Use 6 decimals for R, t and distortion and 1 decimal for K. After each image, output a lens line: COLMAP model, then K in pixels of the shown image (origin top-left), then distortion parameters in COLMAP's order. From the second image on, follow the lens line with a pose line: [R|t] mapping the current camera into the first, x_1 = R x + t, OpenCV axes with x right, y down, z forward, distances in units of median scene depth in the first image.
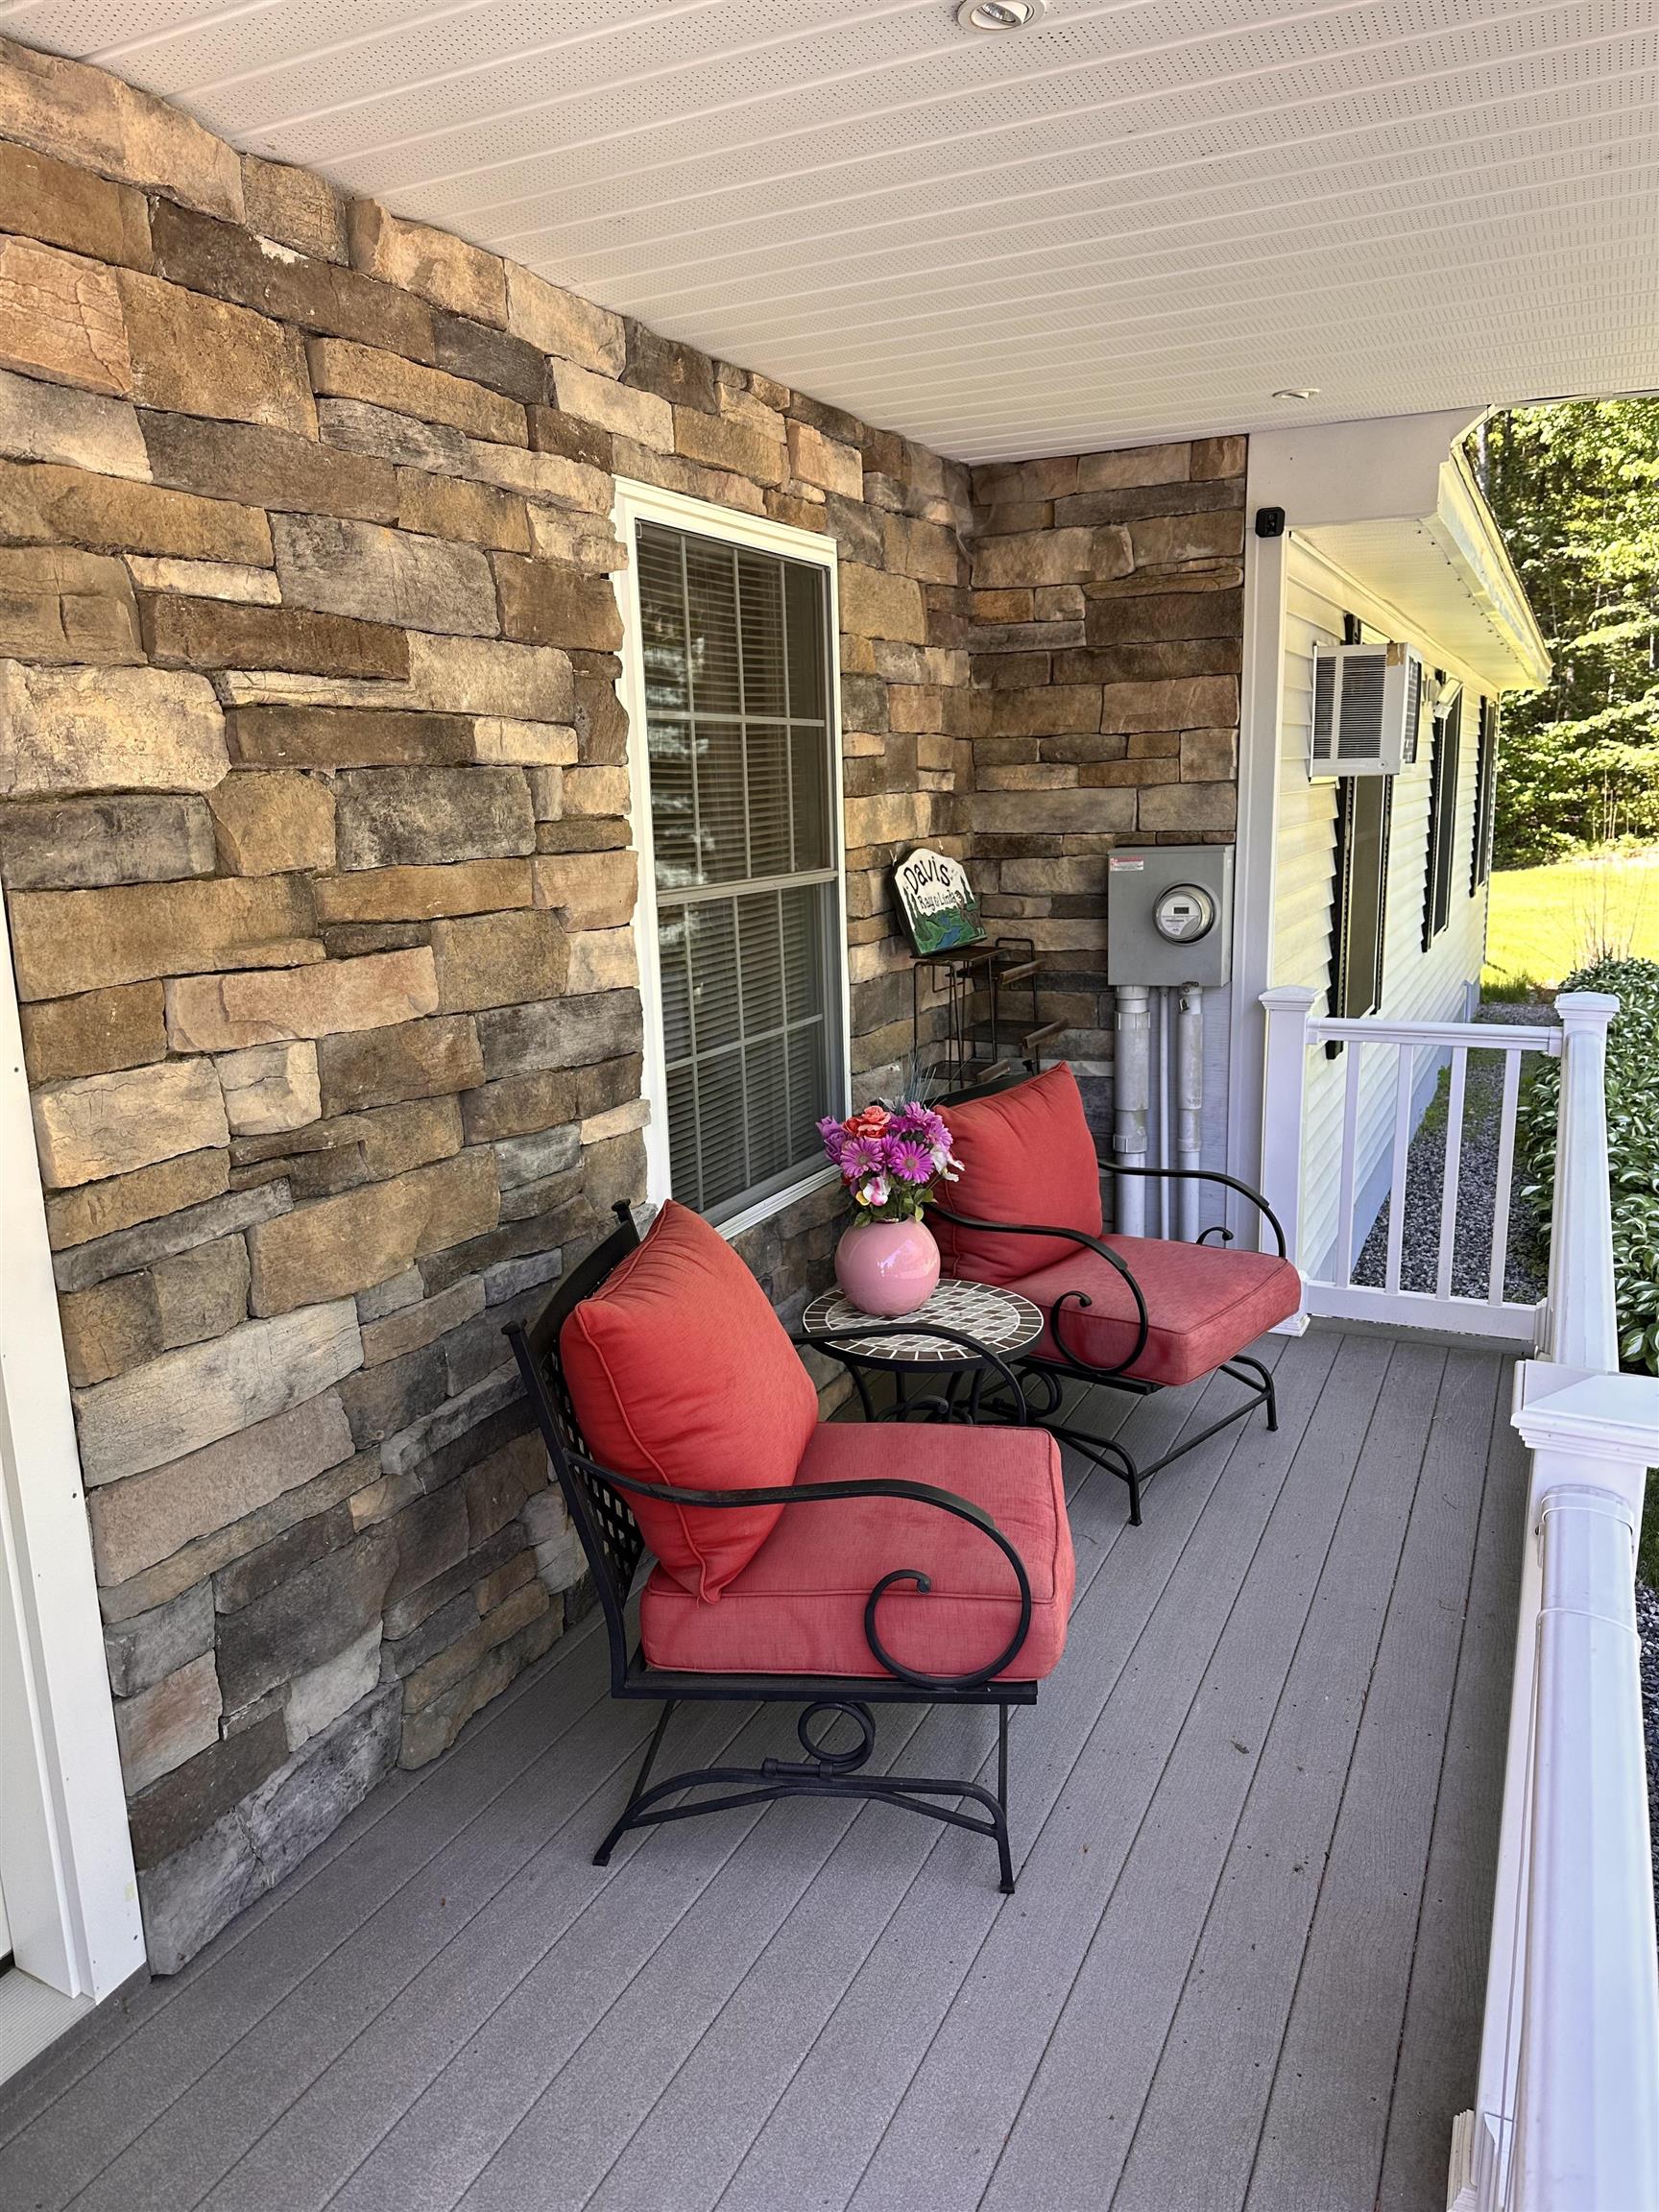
lens RADIAL K [[1542.8, 0, 829.5], [0, 1542.8, 1106.0], [0, 0, 1]] dist [0.036822, -0.053715]
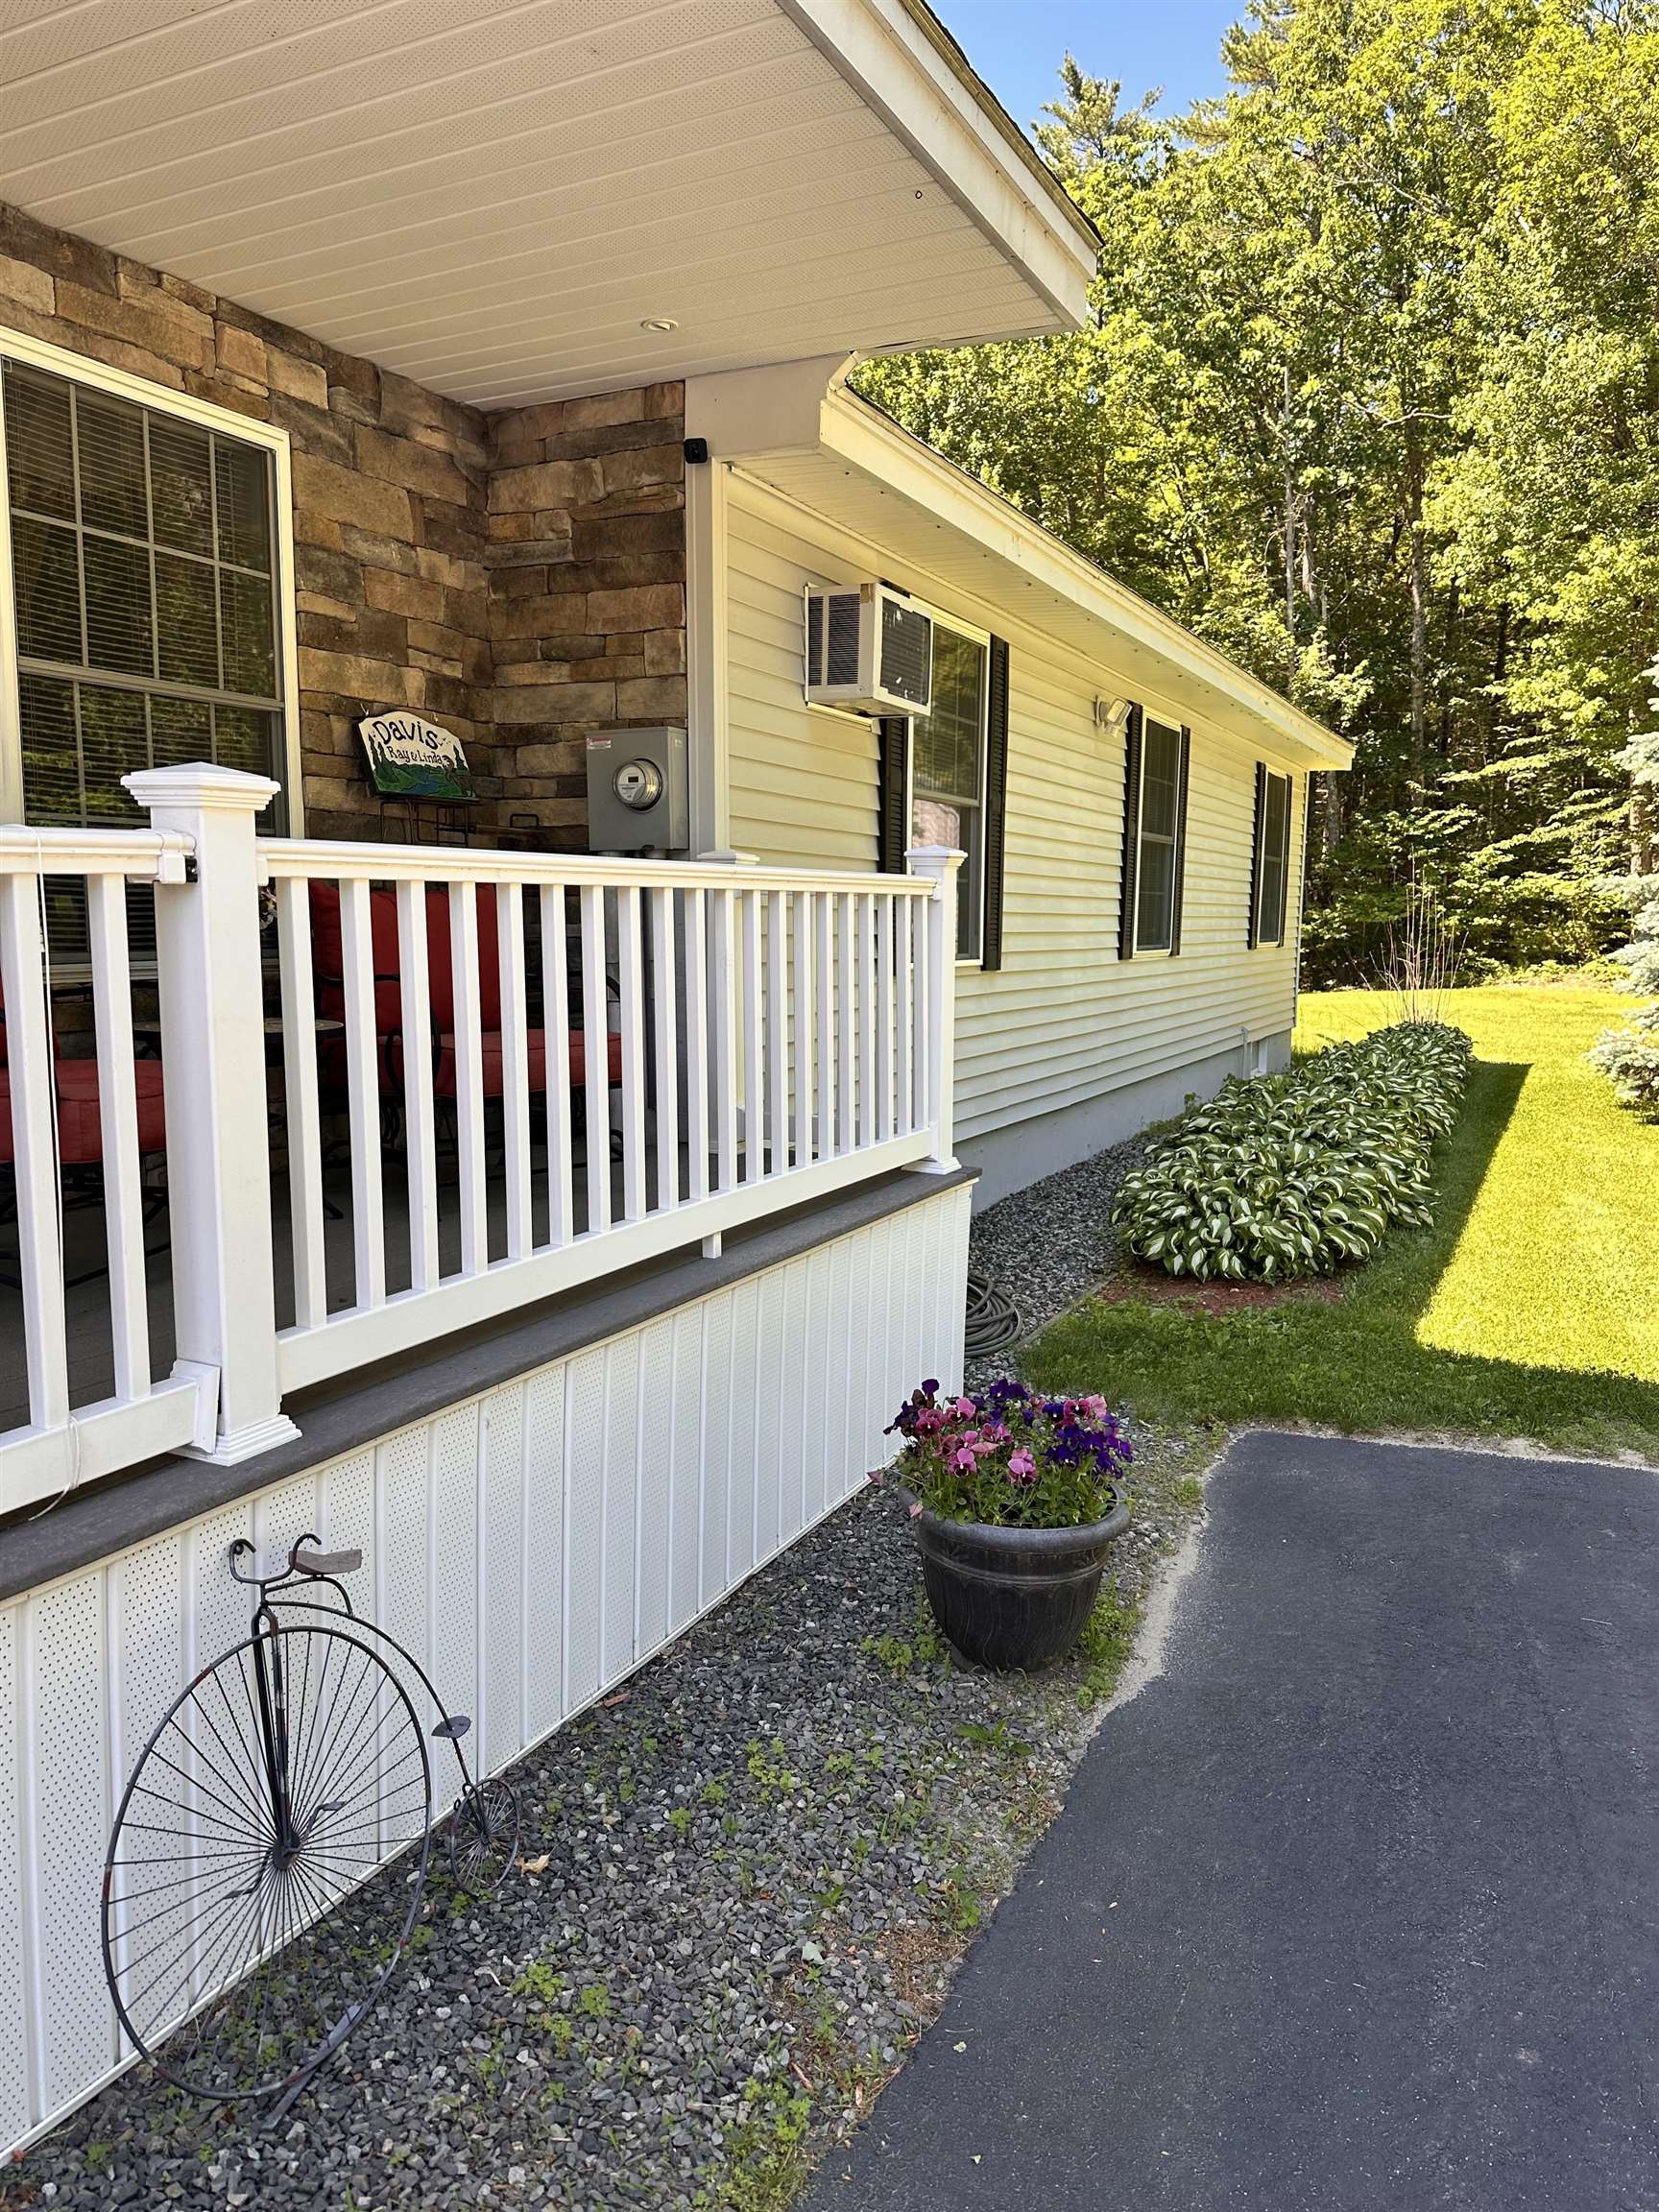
lens RADIAL K [[1488.4, 0, 821.5], [0, 1488.4, 1166.7], [0, 0, 1]] dist [-0.005998, -0.006152]
pose [[0.998329, 0.047923, -0.032276, 0.424731], [-0.049204, 0.997982, -0.040136, 0.208413], [0.030287, 0.041657, 0.998673, -0.117844]]
